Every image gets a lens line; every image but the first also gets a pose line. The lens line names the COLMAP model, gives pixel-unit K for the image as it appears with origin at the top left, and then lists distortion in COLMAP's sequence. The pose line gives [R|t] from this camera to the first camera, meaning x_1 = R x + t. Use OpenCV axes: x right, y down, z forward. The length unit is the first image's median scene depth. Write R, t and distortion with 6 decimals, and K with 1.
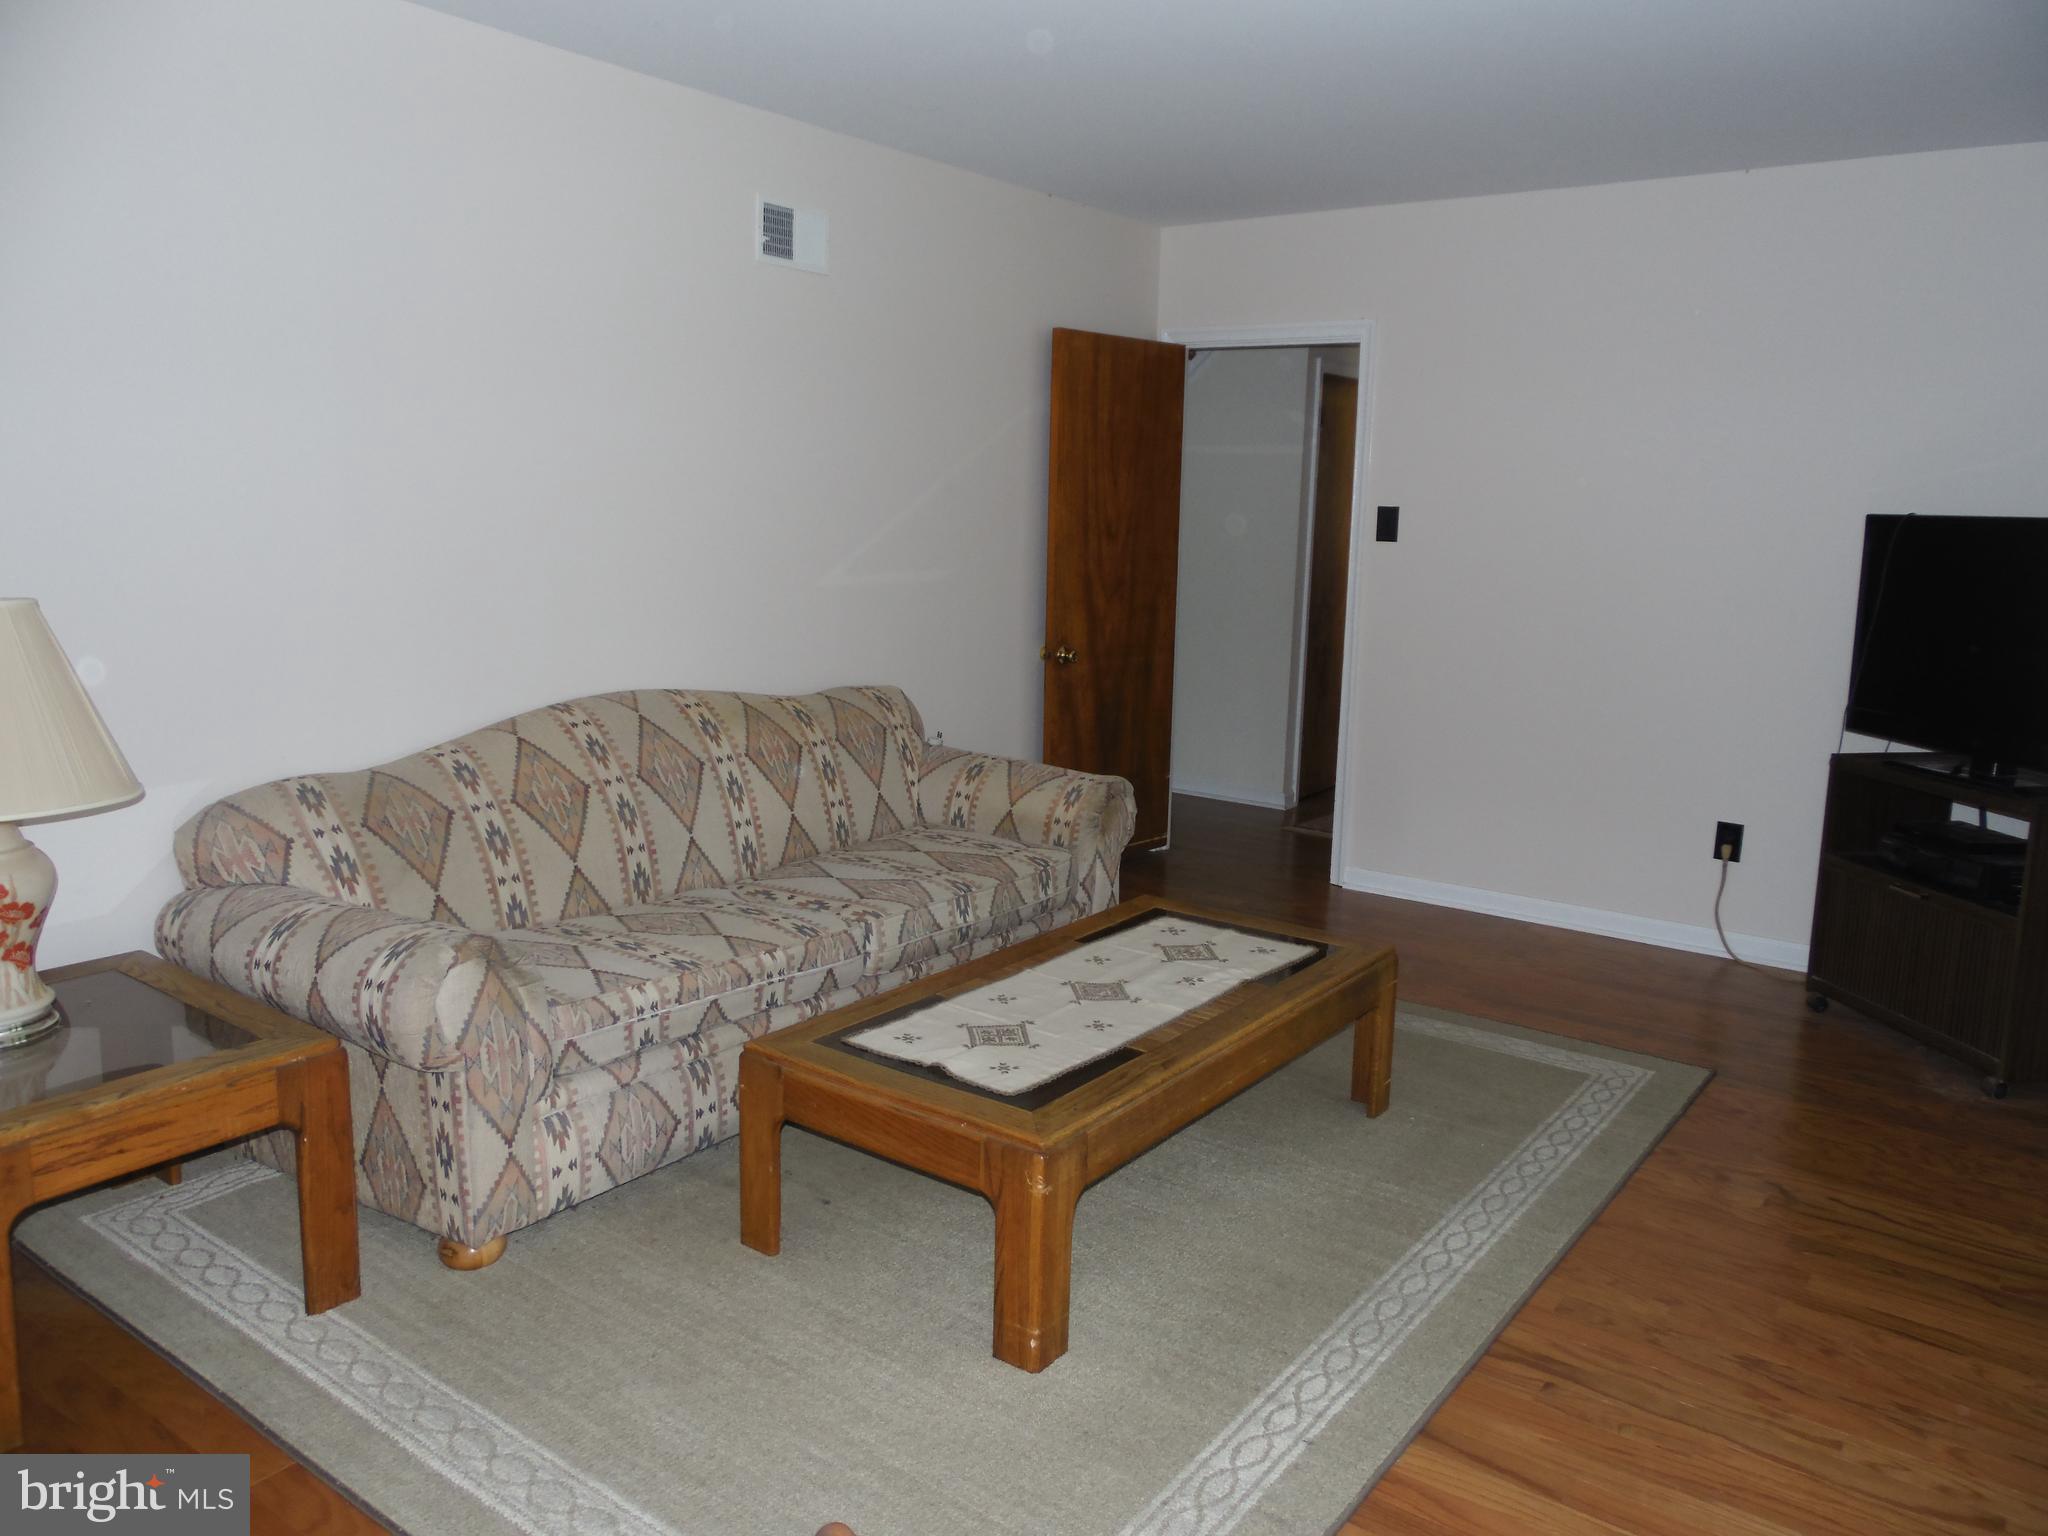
lens RADIAL K [[1528.5, 0, 1035.7], [0, 1528.5, 763.8], [0, 0, 1]] dist [-0.052949, 0.090861]
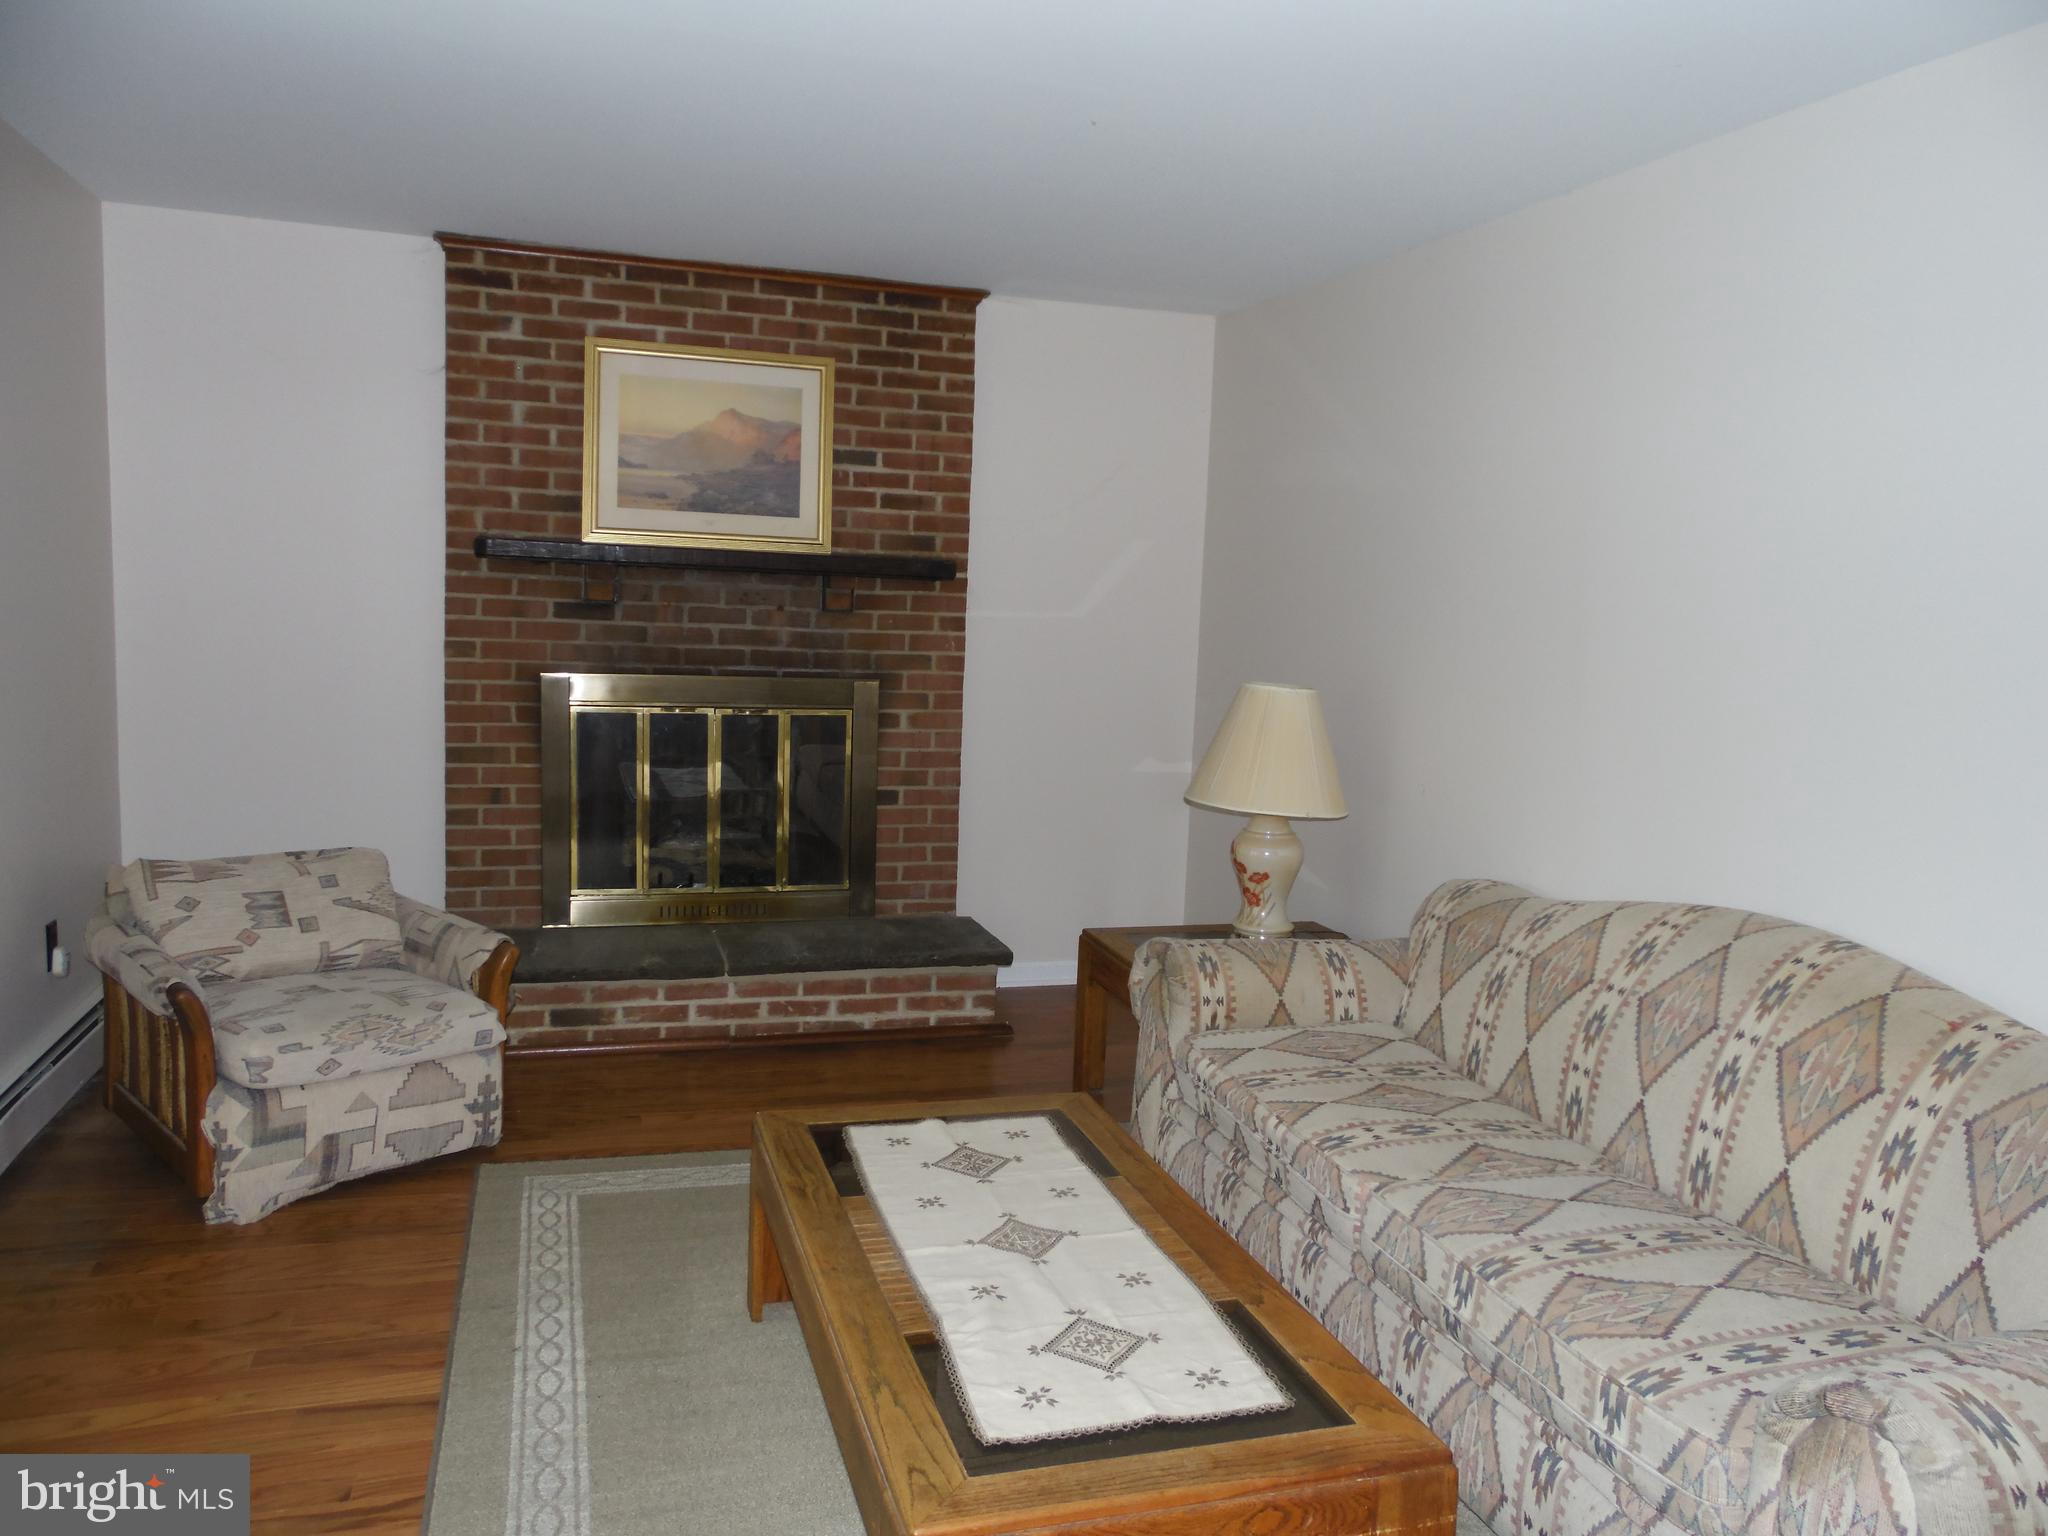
lens RADIAL K [[1528.5, 0, 1035.7], [0, 1528.5, 763.8], [0, 0, 1]] dist [-0.052949, 0.090861]
pose [[-0.591617, 0.041201, -0.805166, 0.589354], [-0.200000, 0.959976, 0.196078, -0.213608], [0.781018, 0.277036, -0.559698, 1.239363]]
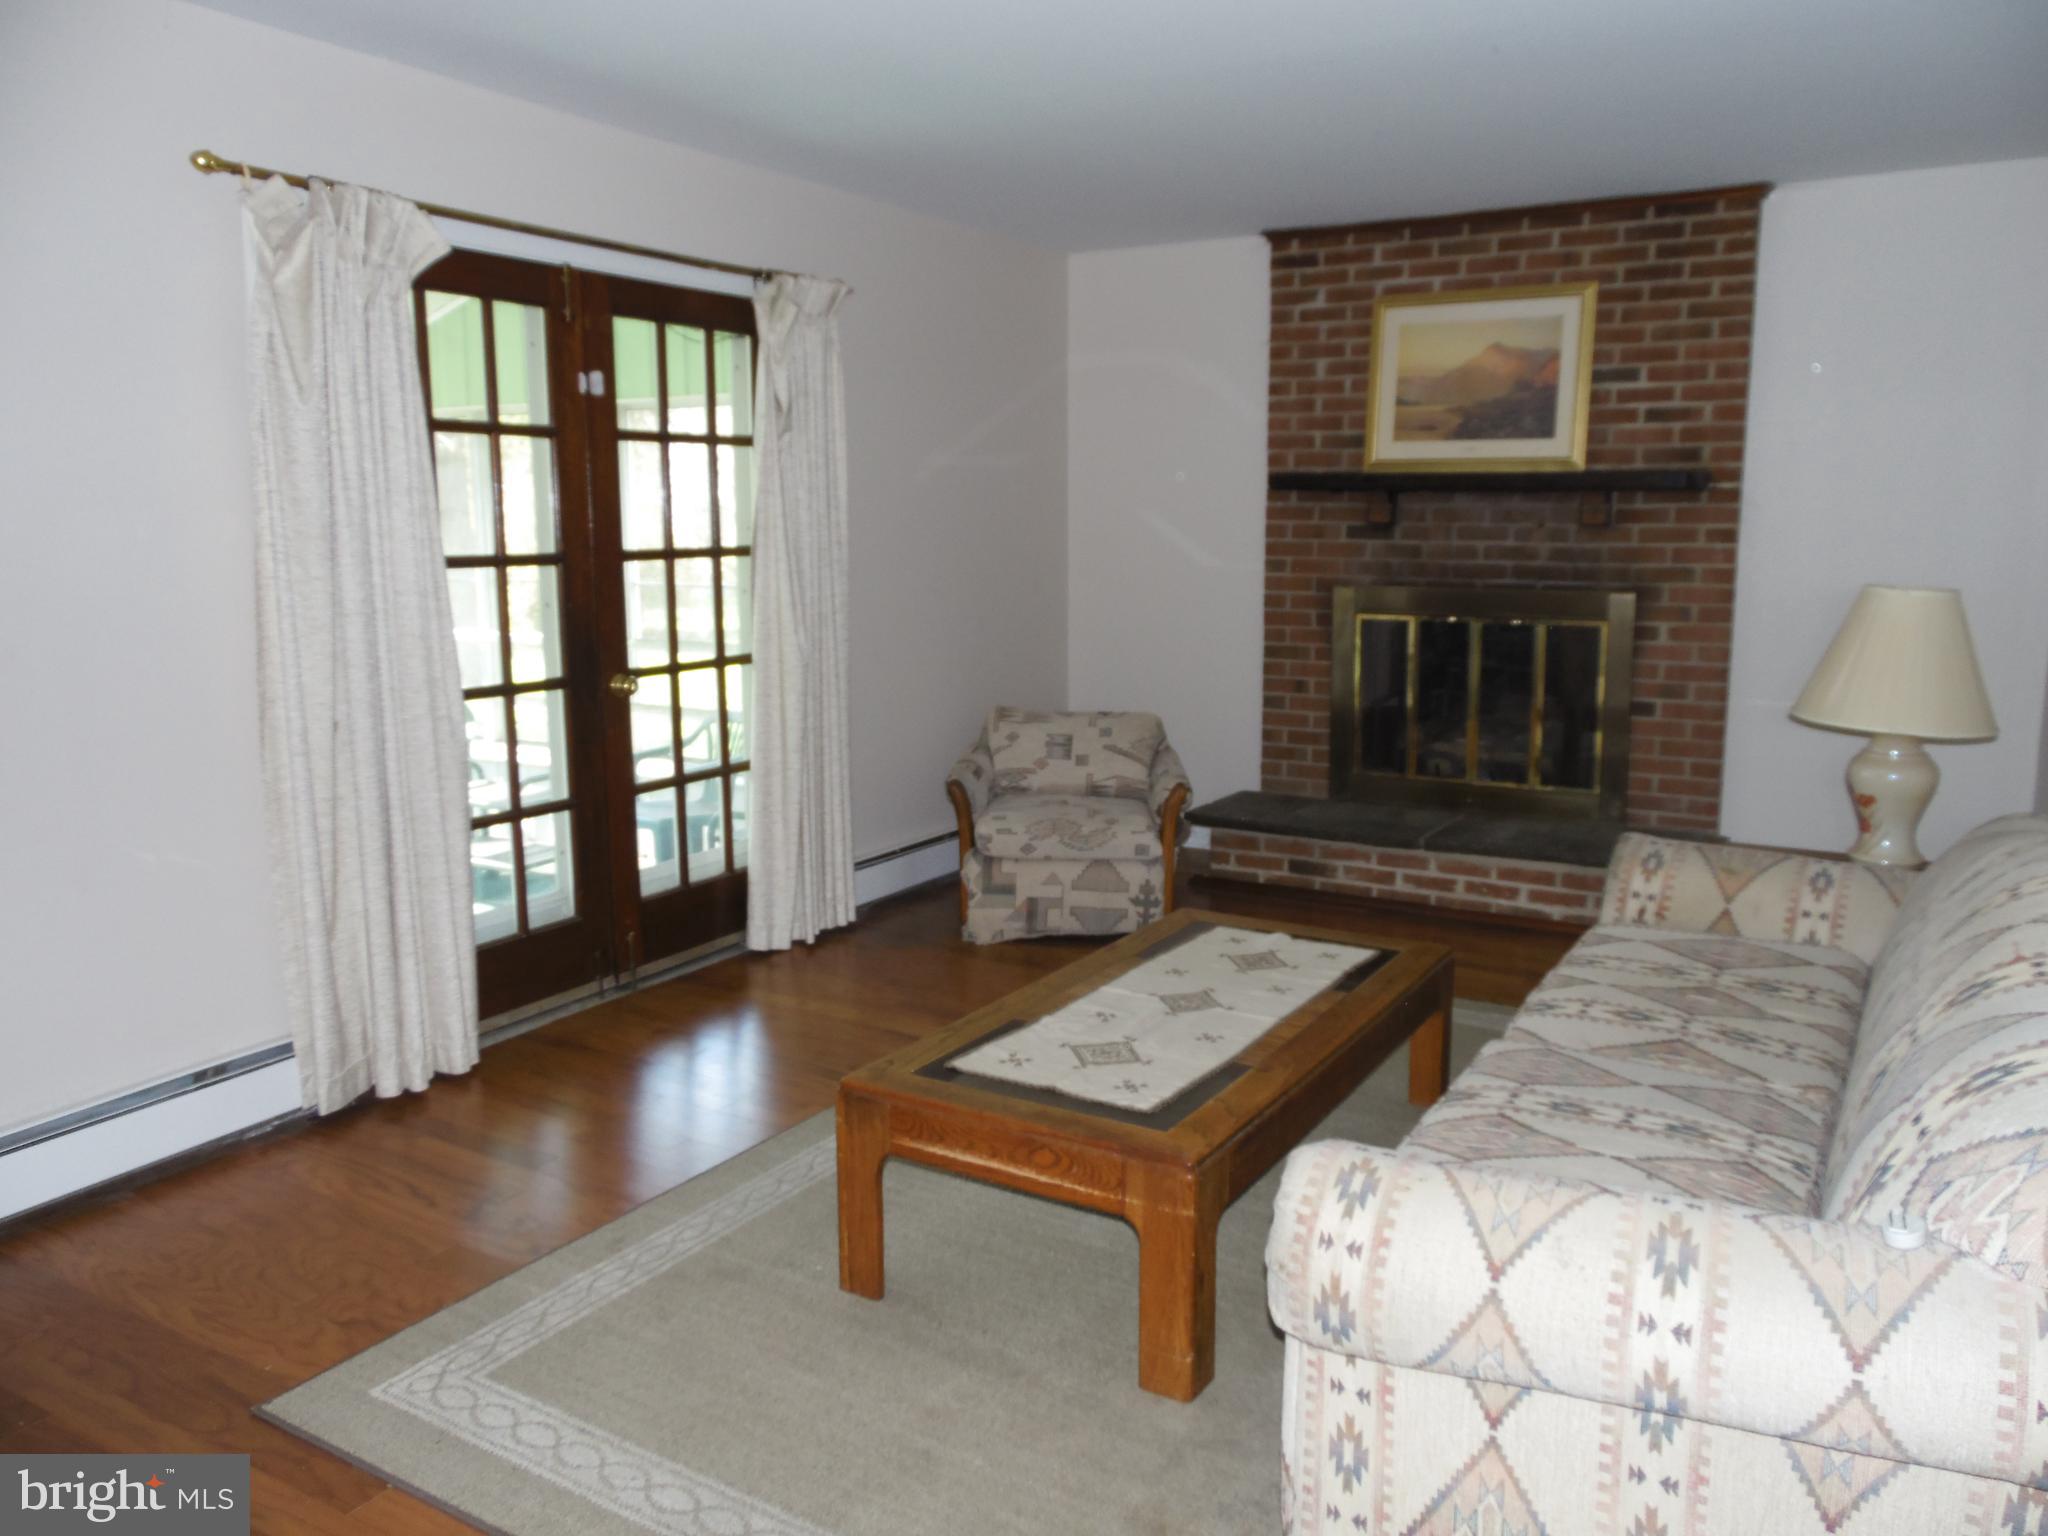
lens RADIAL K [[1528.5, 0, 1035.7], [0, 1528.5, 763.8], [0, 0, 1]] dist [-0.052949, 0.090861]
pose [[-0.995928, -0.008006, -0.089800, 0.209502], [-0.037728, 0.941648, 0.334477, -0.291803], [0.081882, 0.336503, -0.938116, 1.687440]]
